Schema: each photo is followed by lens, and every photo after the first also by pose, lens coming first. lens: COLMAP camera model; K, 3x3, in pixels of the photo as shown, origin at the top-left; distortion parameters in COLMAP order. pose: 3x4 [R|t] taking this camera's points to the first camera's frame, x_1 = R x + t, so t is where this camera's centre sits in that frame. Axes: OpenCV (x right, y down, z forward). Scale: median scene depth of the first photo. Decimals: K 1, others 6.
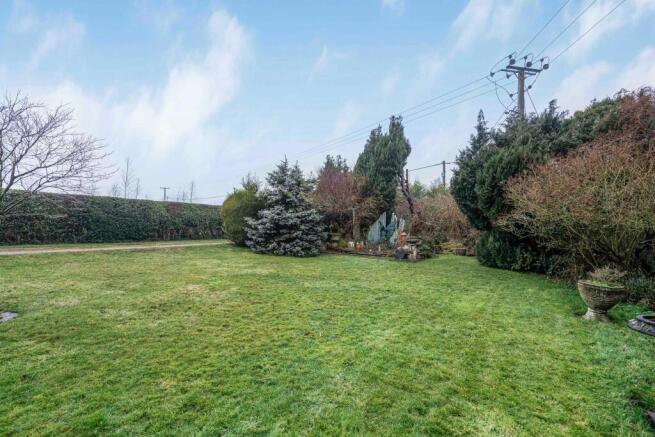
lens RADIAL K [[313.7, 0, 327.9], [0, 313.7, 233.3], [0, 0, 1]] dist [0.000112, -0.000058]
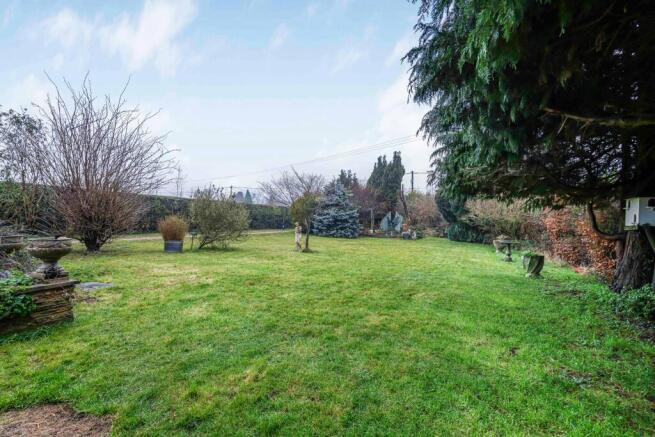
lens RADIAL K [[313.7, 0, 327.9], [0, 313.7, 233.3], [0, 0, 1]] dist [0.000112, -0.000058]
pose [[0.987686, -0.007594, 0.156266, -0.440397], [0.003811, 0.999693, 0.024494, 0.006084], [-0.156404, -0.023597, 0.987411, -0.614017]]
